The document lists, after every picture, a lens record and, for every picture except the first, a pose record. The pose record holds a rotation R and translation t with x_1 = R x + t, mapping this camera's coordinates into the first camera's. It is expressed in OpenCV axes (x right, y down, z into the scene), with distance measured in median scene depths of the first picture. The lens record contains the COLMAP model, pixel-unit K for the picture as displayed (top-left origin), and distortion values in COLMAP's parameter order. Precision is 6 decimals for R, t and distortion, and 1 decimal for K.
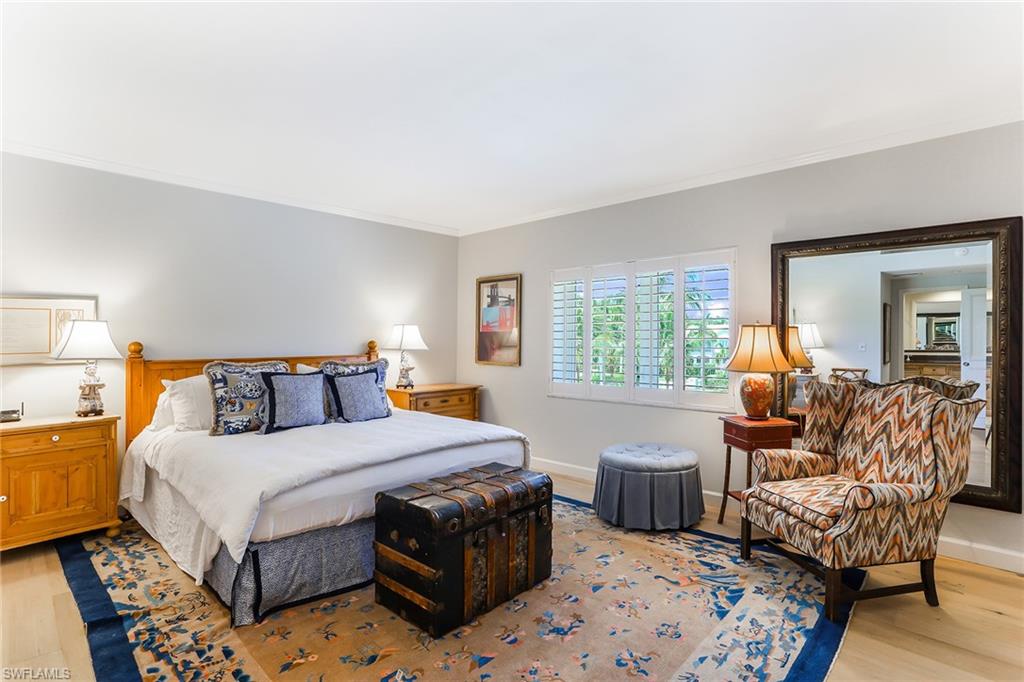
lens RADIAL K [[498.8, 0, 517.7], [0, 498.8, 342.0], [0, 0, 1]] dist [-0.059884, 0.020953]
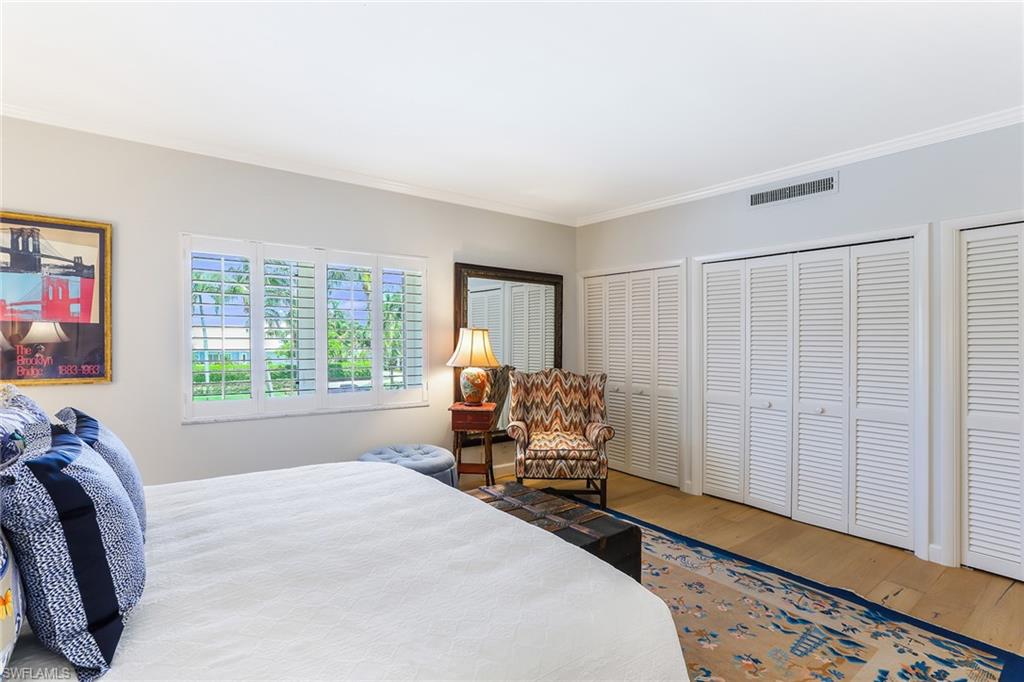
lens RADIAL K [[498.8, 0, 518.0], [0, 498.8, 340.9], [0, 0, 1]] dist [-0.059884, 0.020953]
pose [[0.173100, 0.000546, 0.984904, -0.861824], [-0.006728, 0.999977, 0.000628, -0.007251], [-0.984881, -0.006735, 0.173100, 0.795264]]
